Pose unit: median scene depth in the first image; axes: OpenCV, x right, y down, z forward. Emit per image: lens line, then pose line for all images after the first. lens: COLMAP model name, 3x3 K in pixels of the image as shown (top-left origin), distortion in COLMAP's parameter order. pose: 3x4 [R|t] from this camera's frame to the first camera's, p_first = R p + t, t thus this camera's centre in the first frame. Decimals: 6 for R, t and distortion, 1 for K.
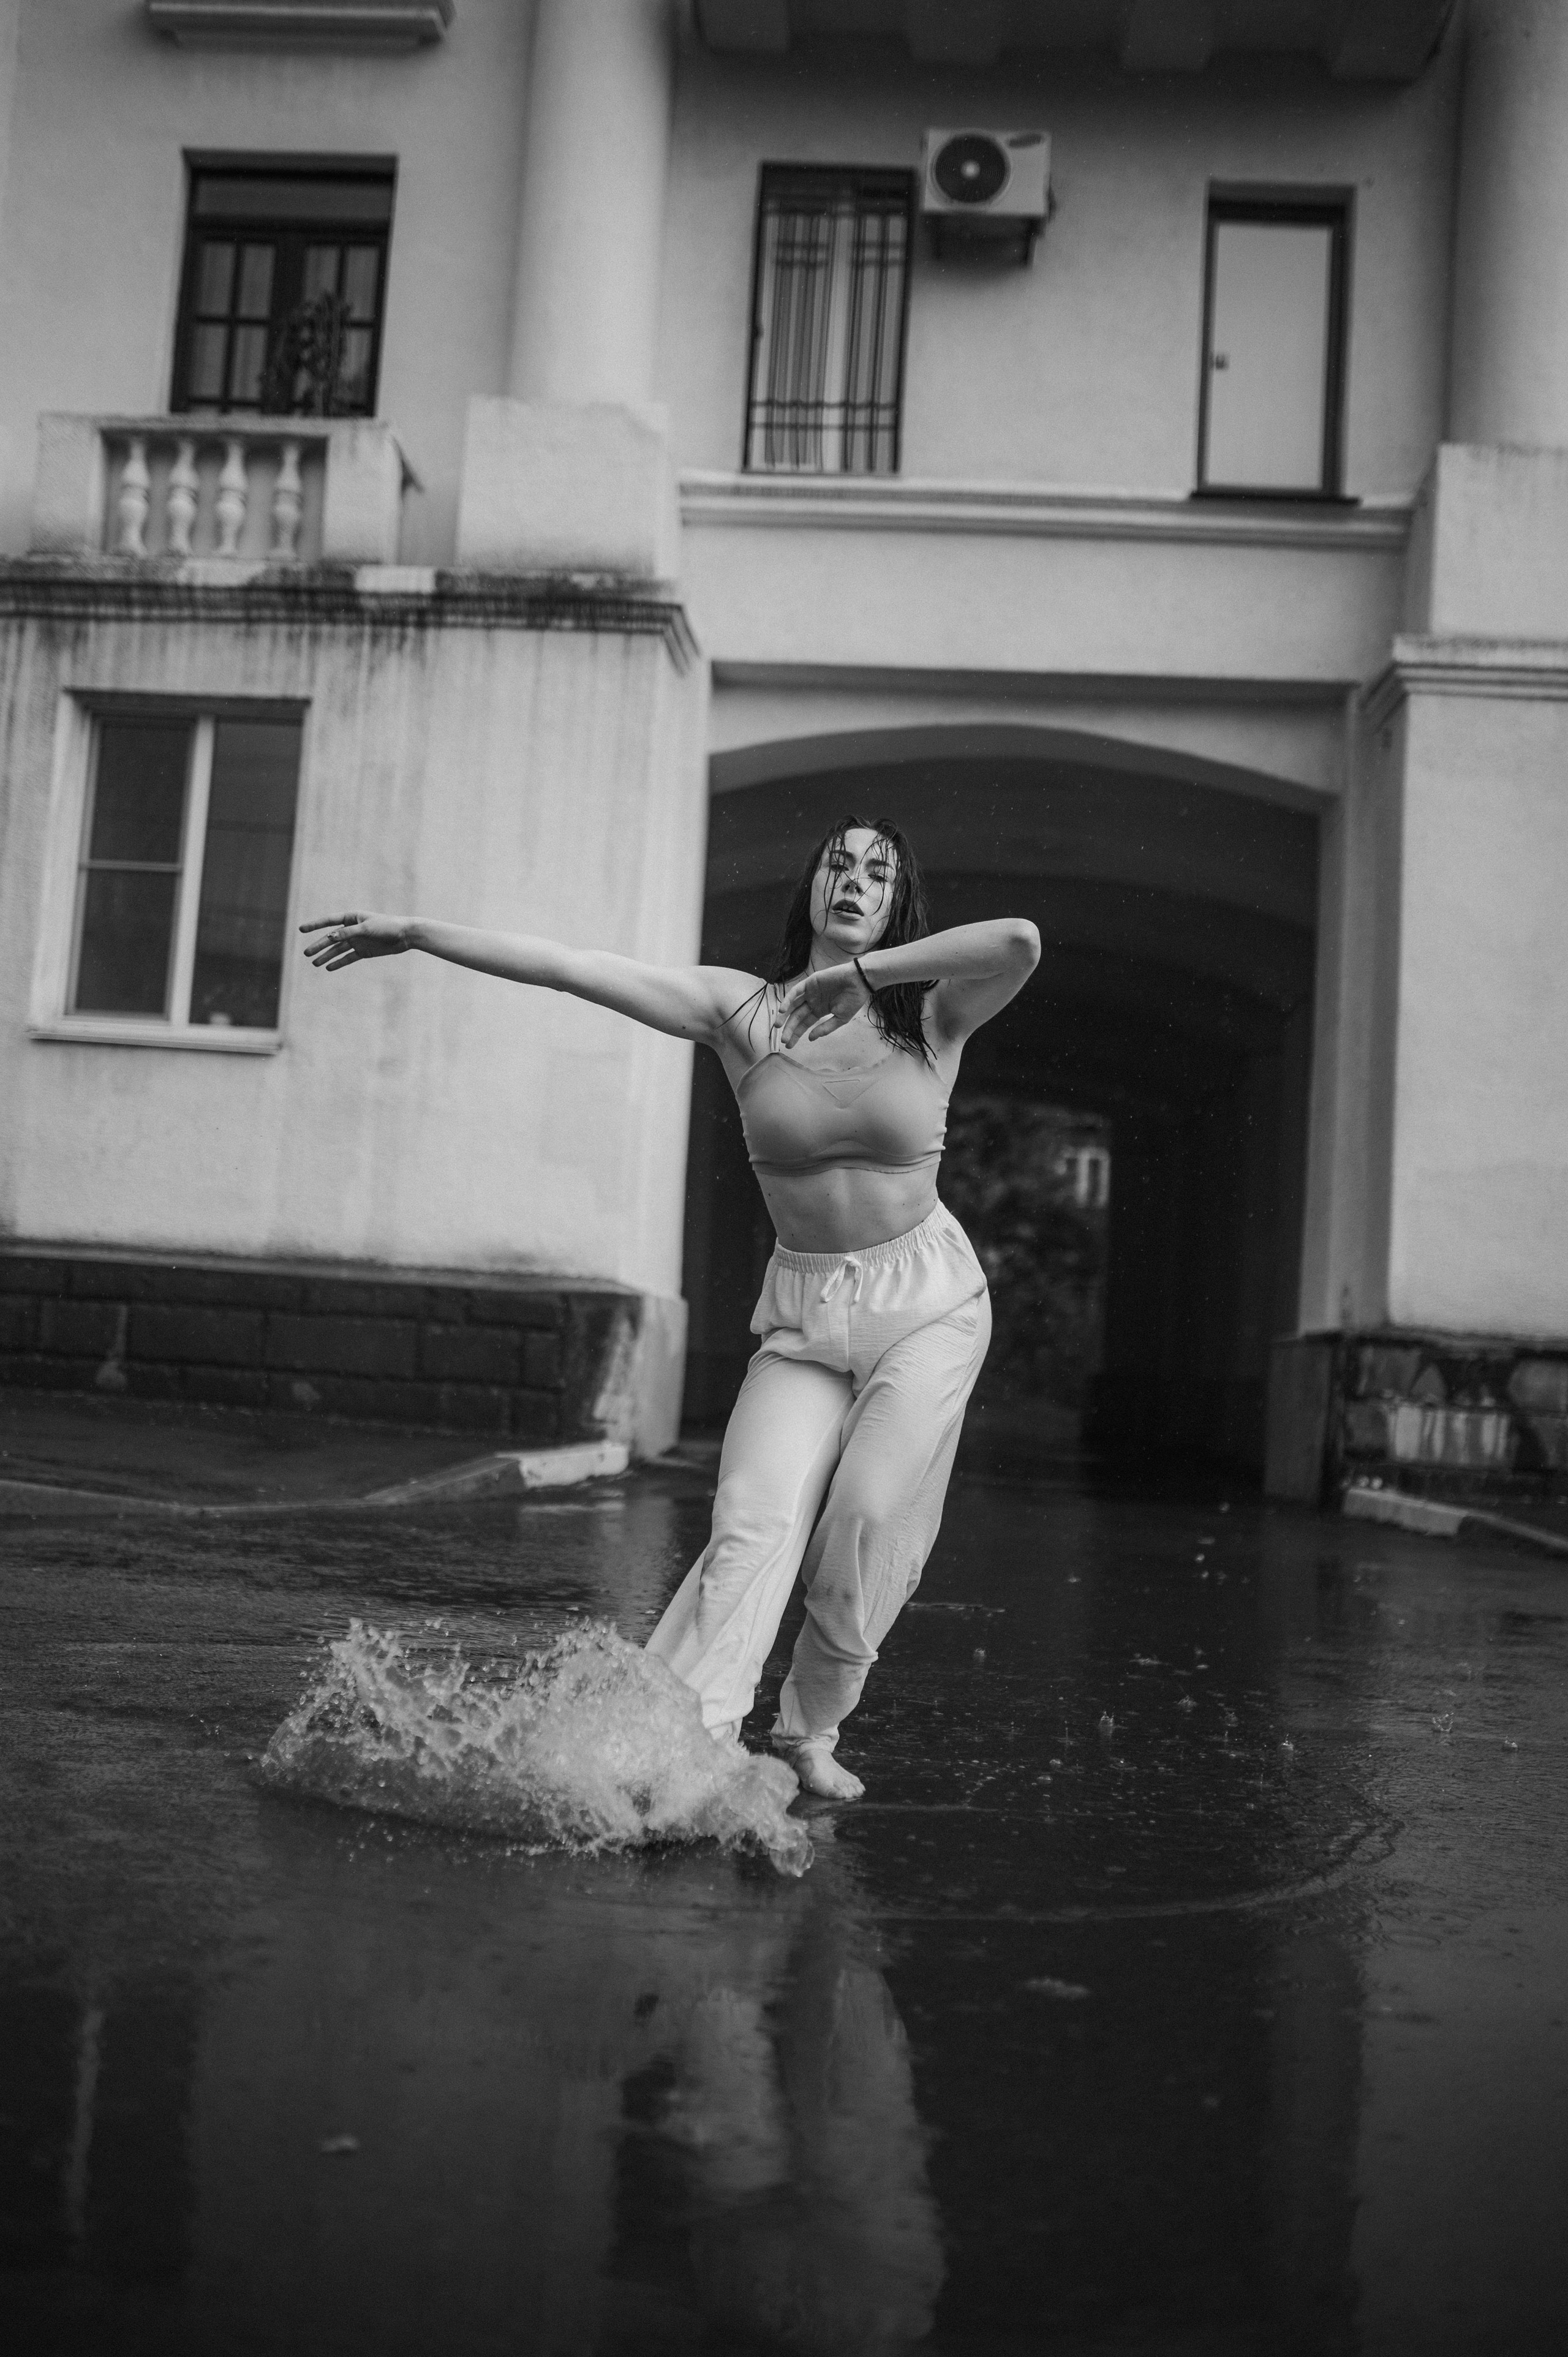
lens RADIAL K [[2248.1, 0, 785.6], [0, 2248.1, 1180.0], [0, 0, 1]] dist [-0.026175, 0.000000]
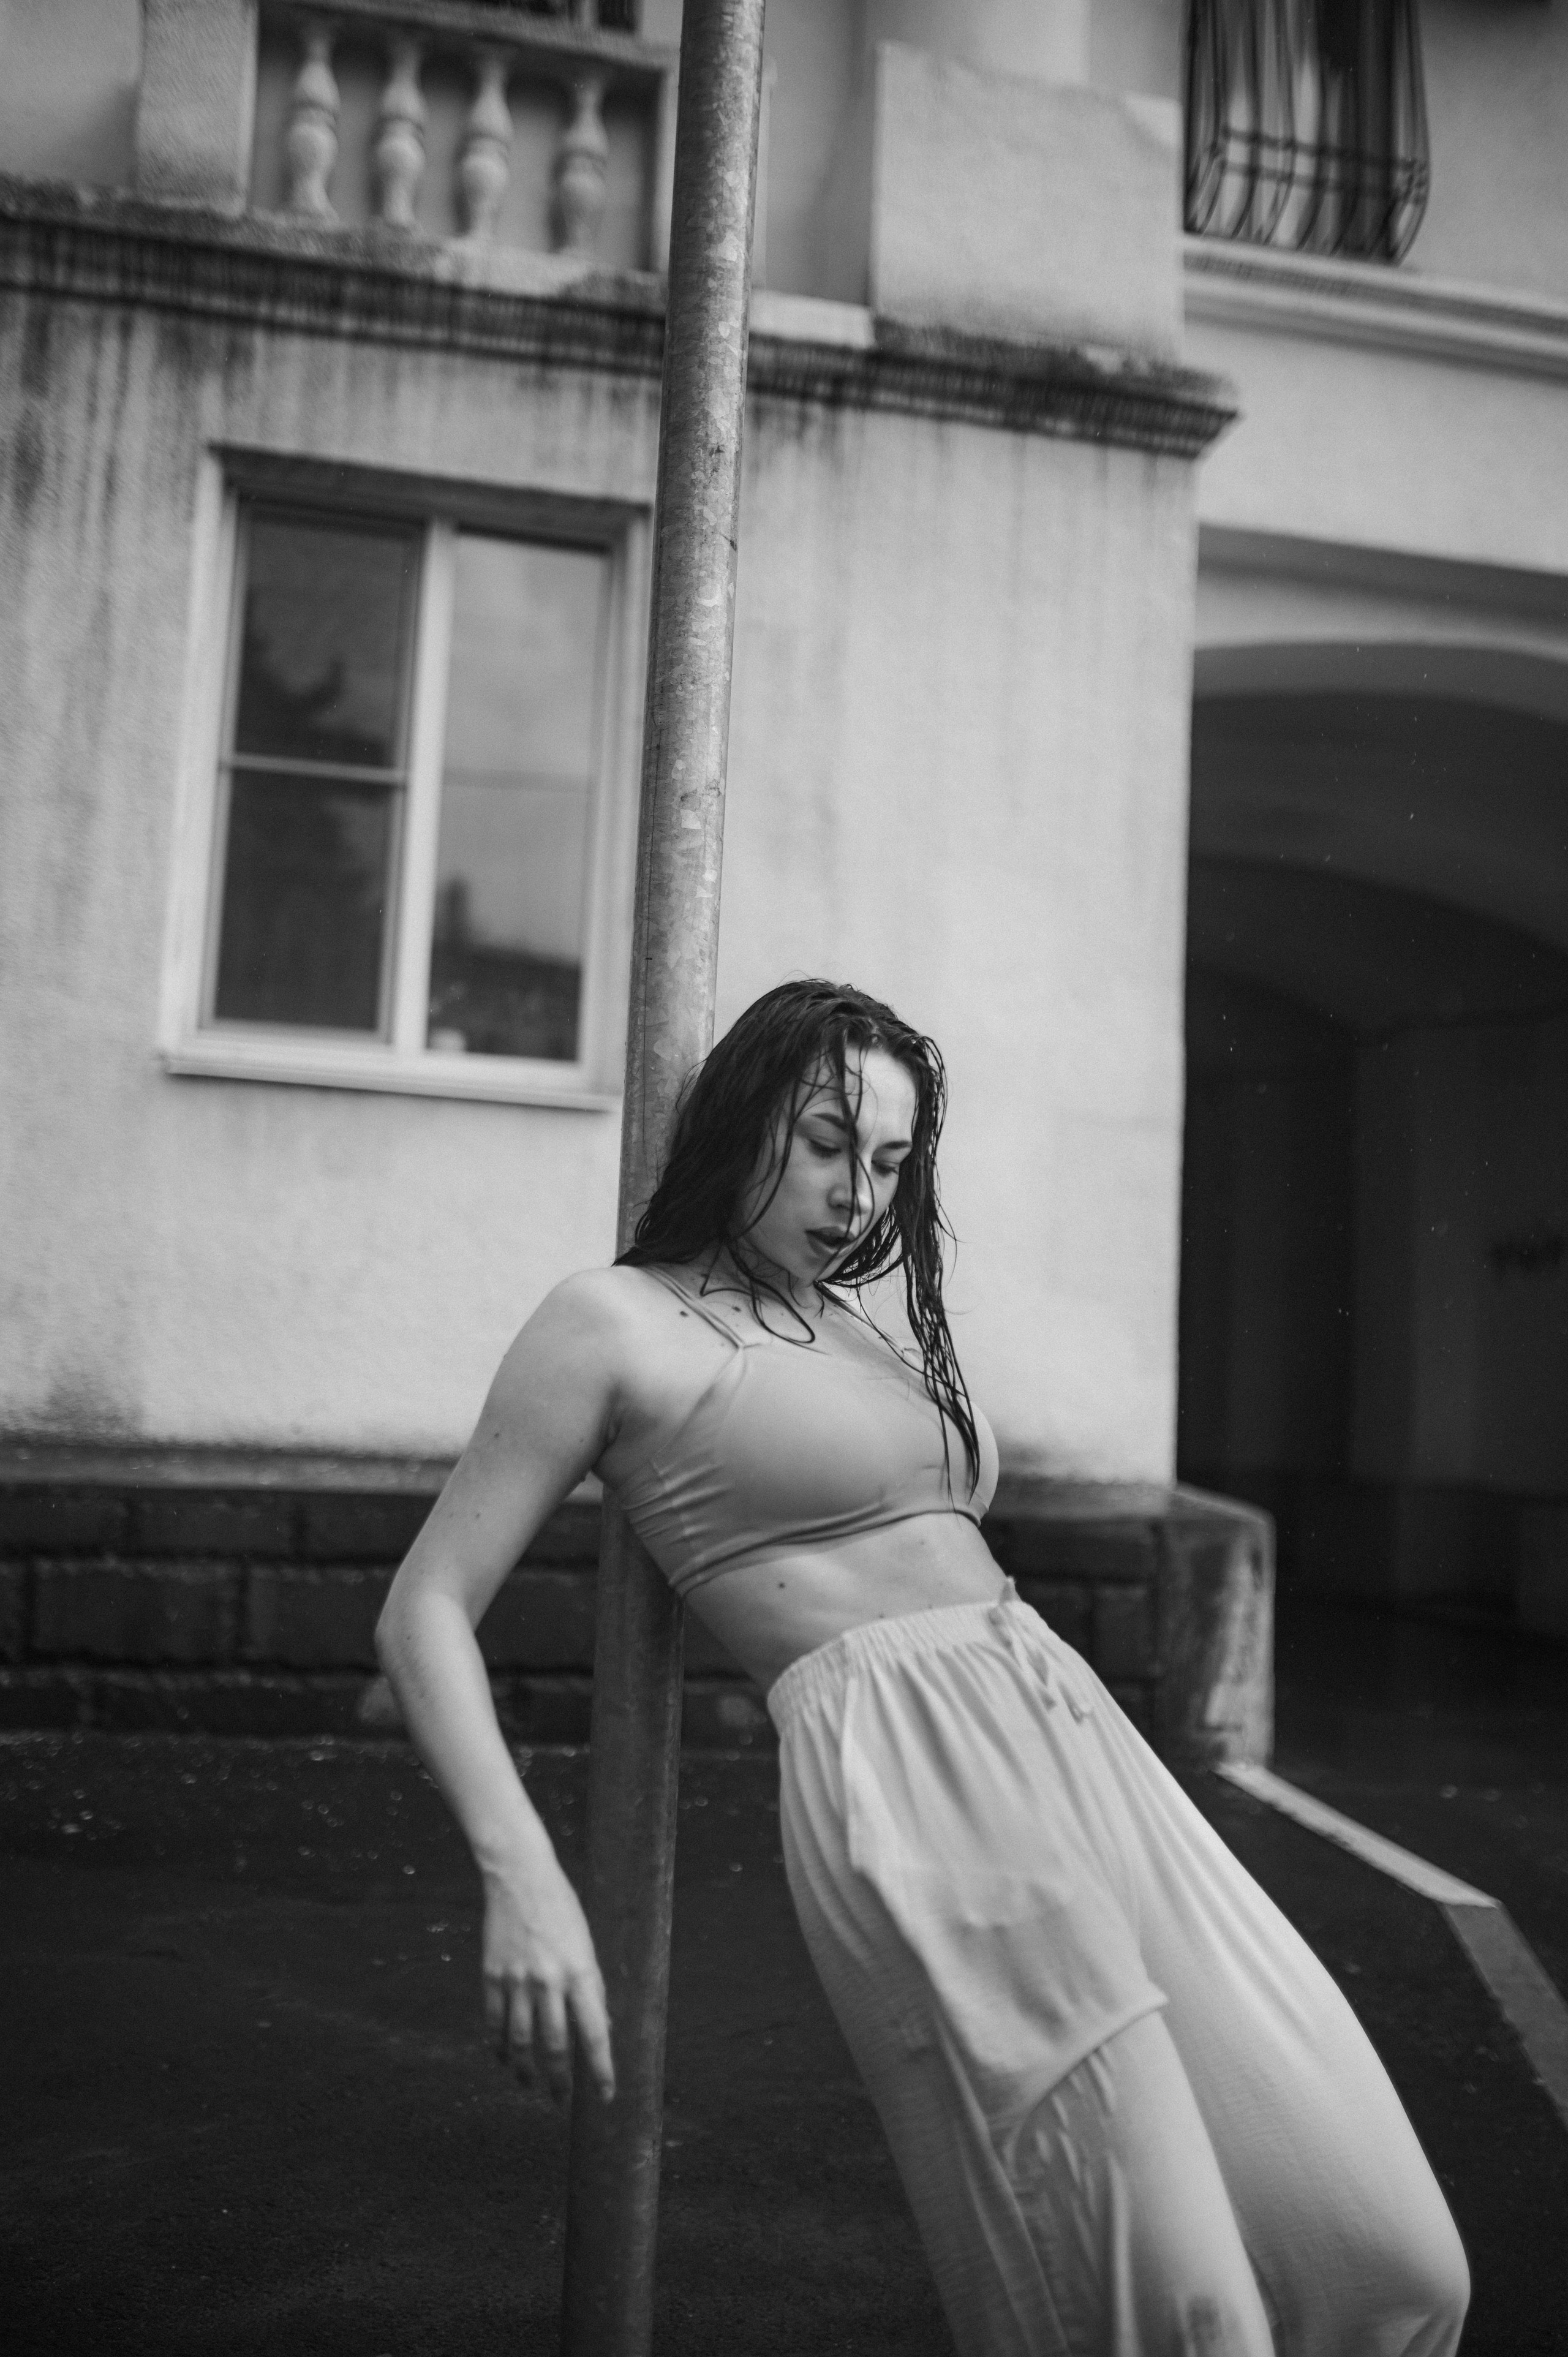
lens RADIAL K [[2248.1, 0, 732.9], [0, 2248.1, 1136.1], [0, 0, 1]] dist [-0.026175, 0.000000]
pose [[0.948415, 0.011233, 0.316833, -0.379345], [-0.008777, 0.999919, -0.009178, -0.044013], [-0.316911, 0.005923, 0.948437, 0.439062]]
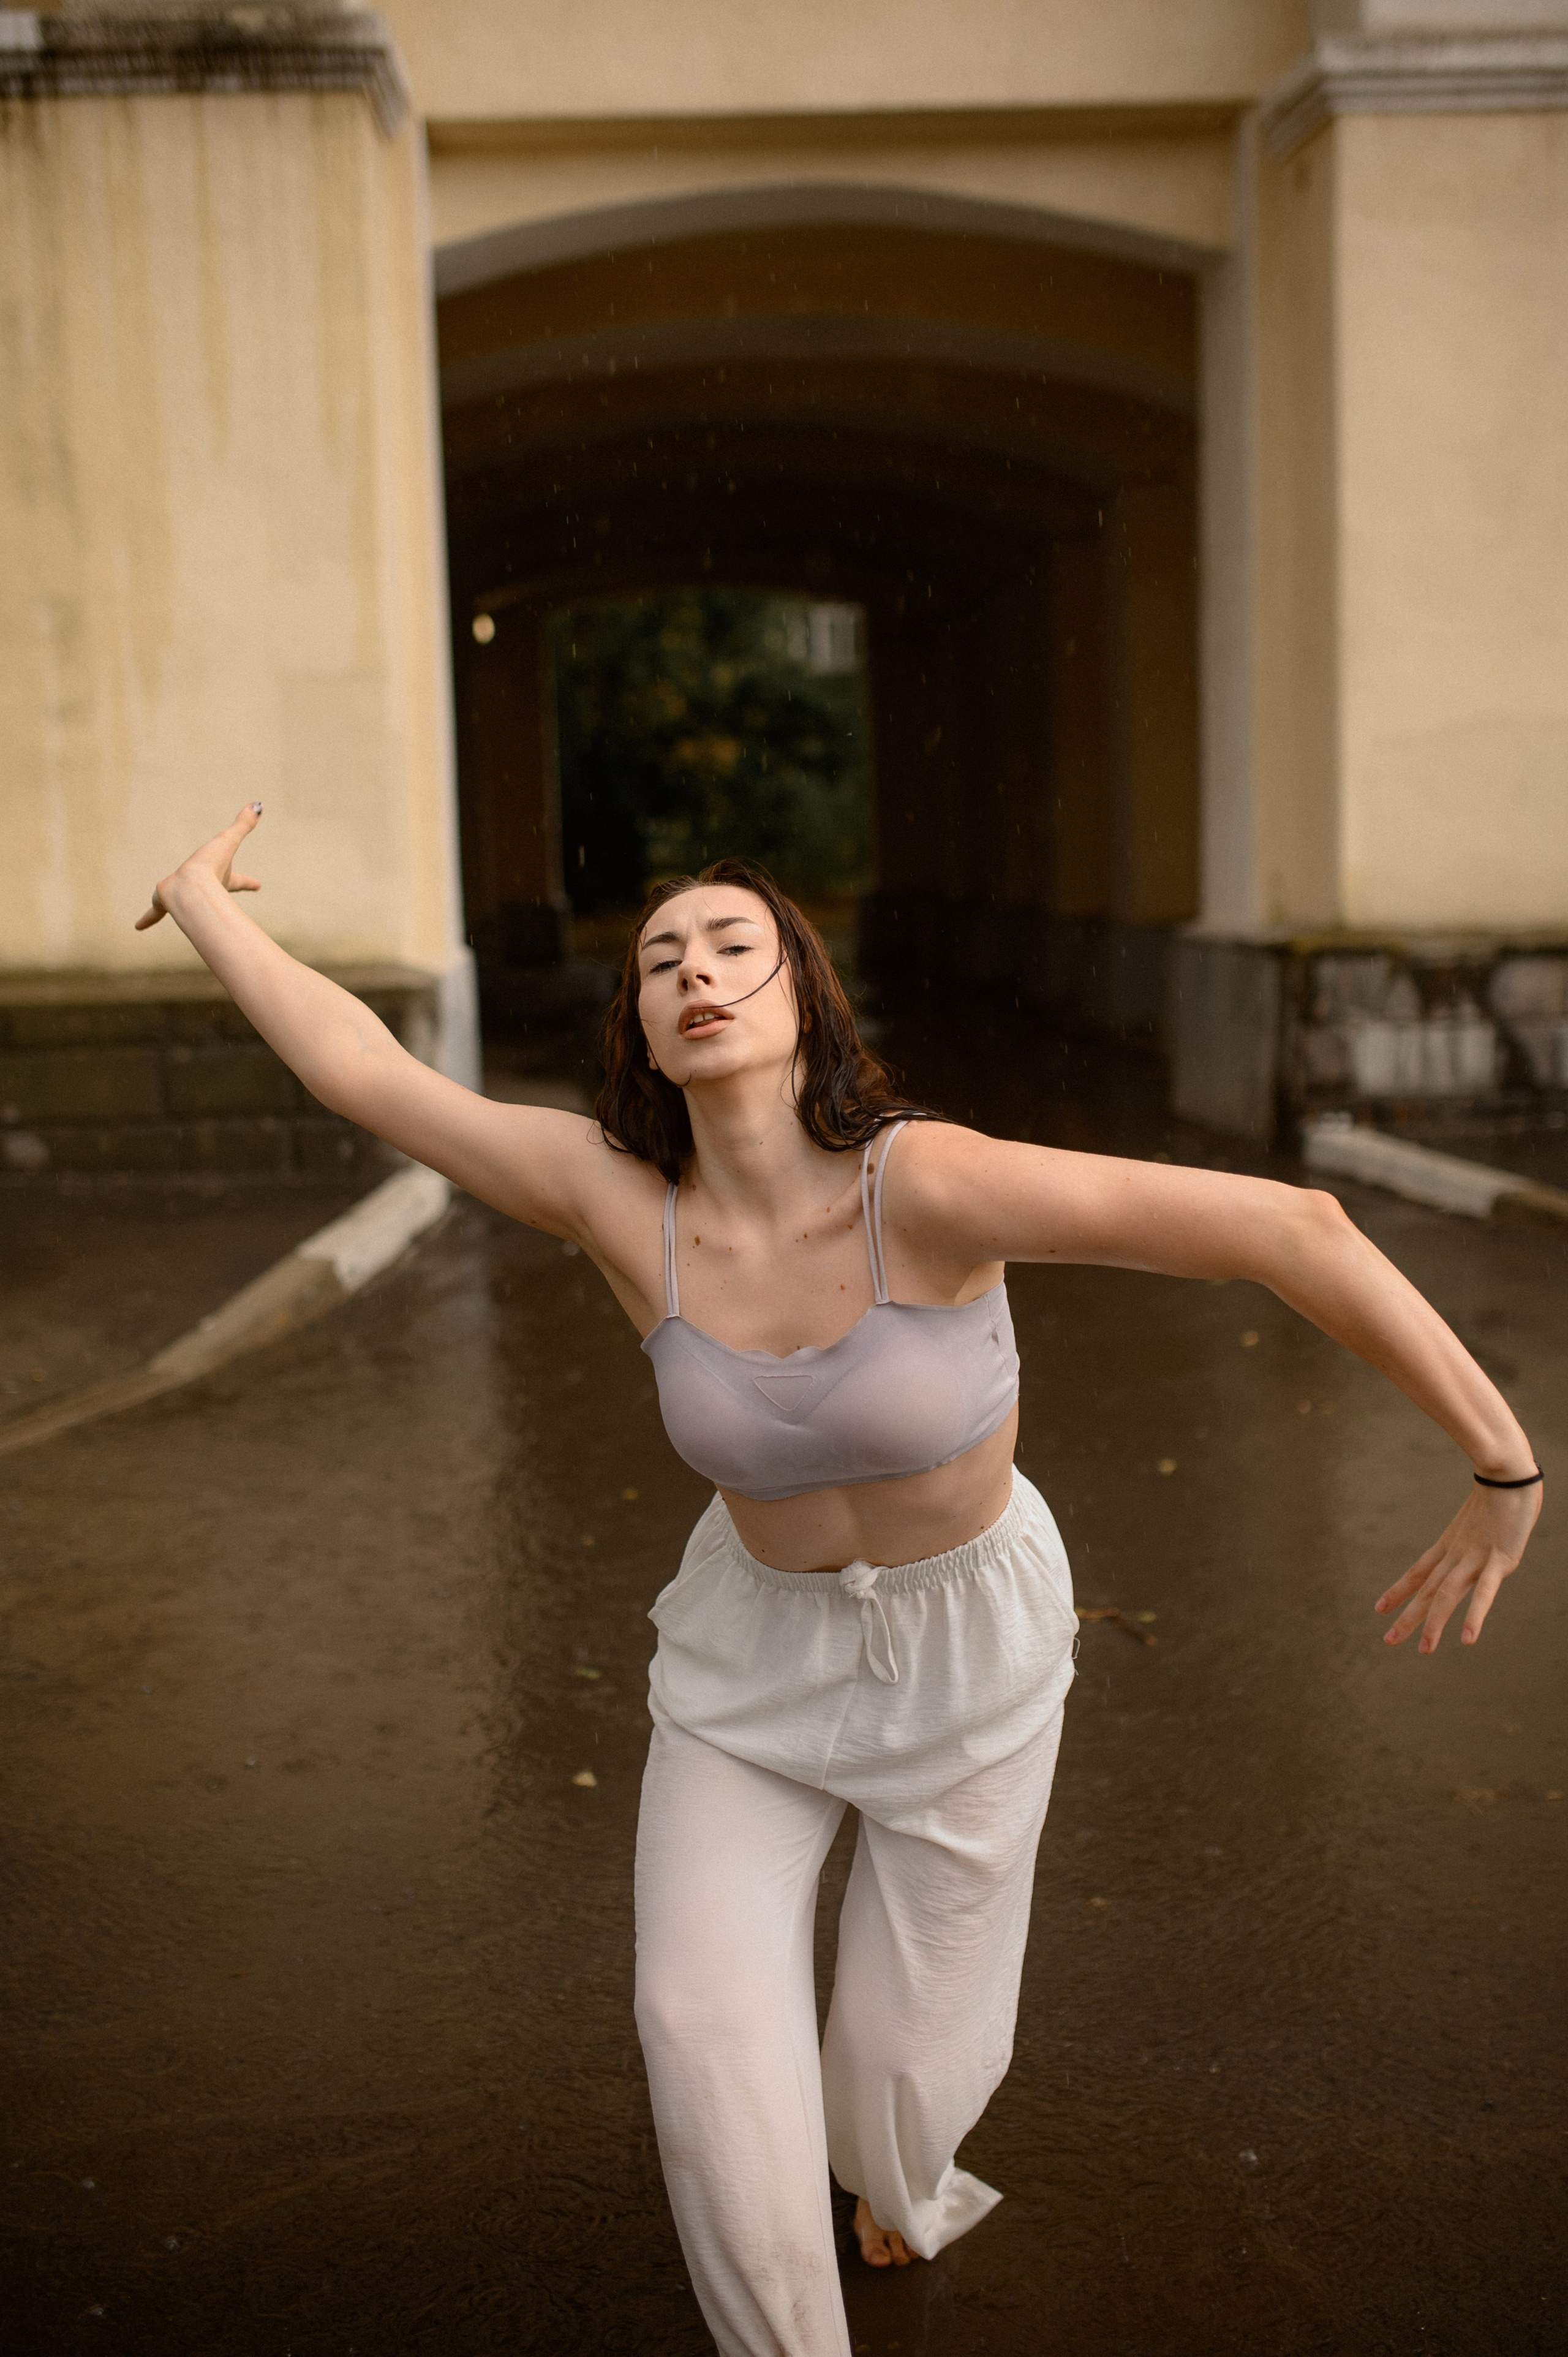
lens RADIAL K [[2247.8, 0, 737.6], [0, 2247.8, 1124.9], [0, 0, 1]] dist [-0.026175, 0.000000]
pose [[0.989321, -0.106022, 0.100015, -0.042565], [0.081843, 0.971900, 0.220708, -0.063692], [-0.120604, -0.210166, 0.970198, 0.198533]]
